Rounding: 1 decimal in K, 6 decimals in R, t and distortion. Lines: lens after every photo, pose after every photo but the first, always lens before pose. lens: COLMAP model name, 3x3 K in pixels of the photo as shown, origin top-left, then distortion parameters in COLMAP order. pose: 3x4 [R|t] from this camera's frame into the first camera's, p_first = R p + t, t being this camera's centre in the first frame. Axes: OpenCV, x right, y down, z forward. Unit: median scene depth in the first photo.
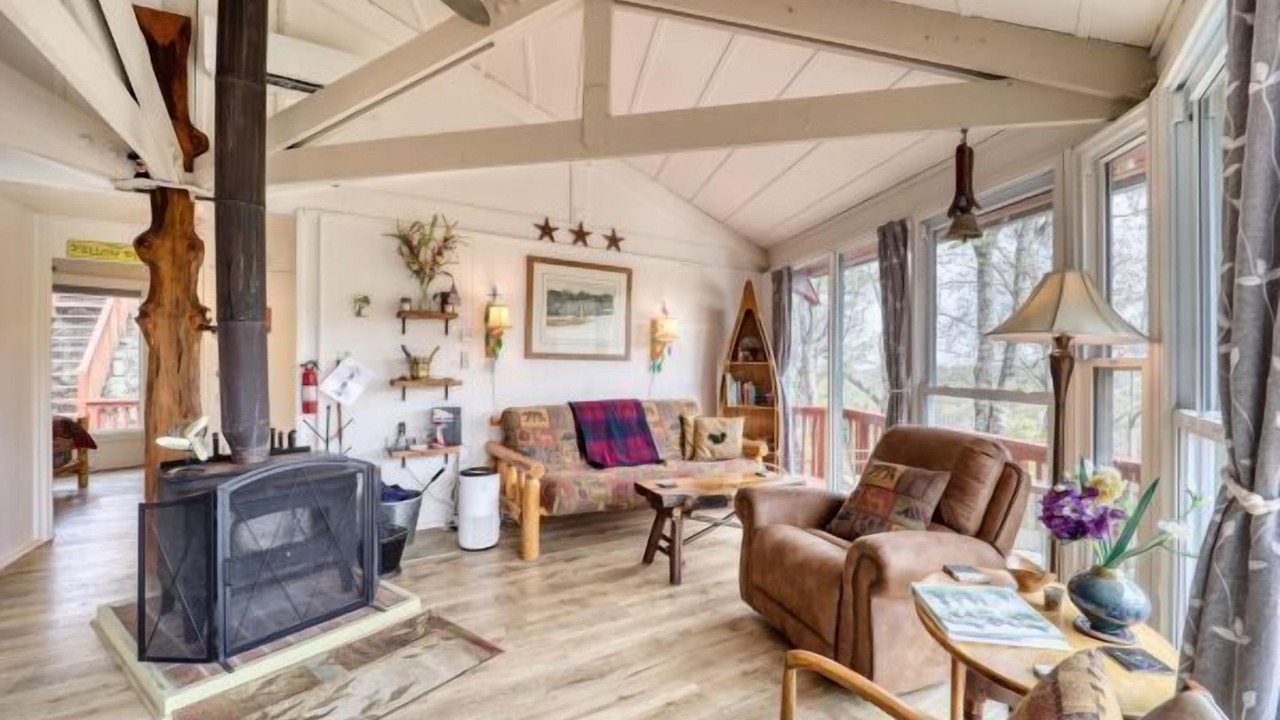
lens RADIAL K [[519.2, 0, 638.8], [0, 519.2, 363.1], [0, 0, 1]] dist [0.005465, -0.006882]
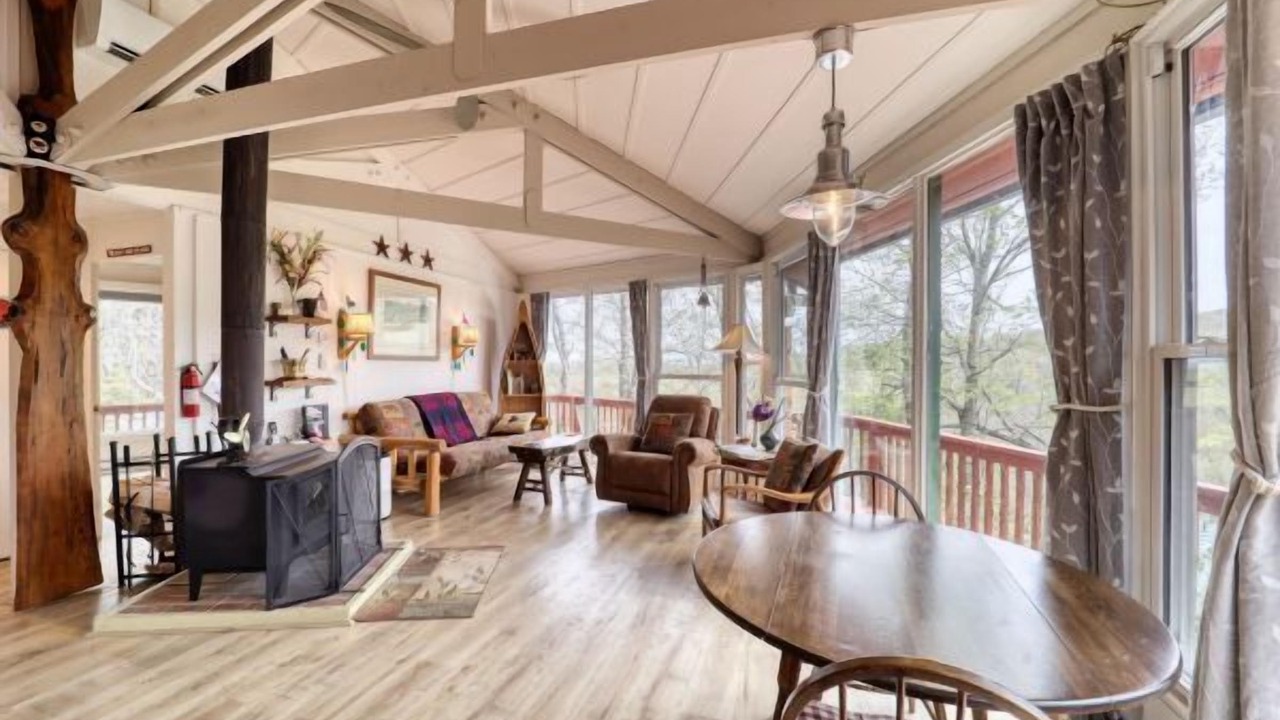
lens RADIAL K [[519.2, 0, 638.8], [0, 519.2, 363.1], [0, 0, 1]] dist [0.005465, -0.006882]
pose [[0.745684, -0.008557, 0.666245, -0.593978], [0.005759, 0.999963, 0.006396, -0.005572], [-0.666275, -0.000932, 0.745705, -0.263511]]
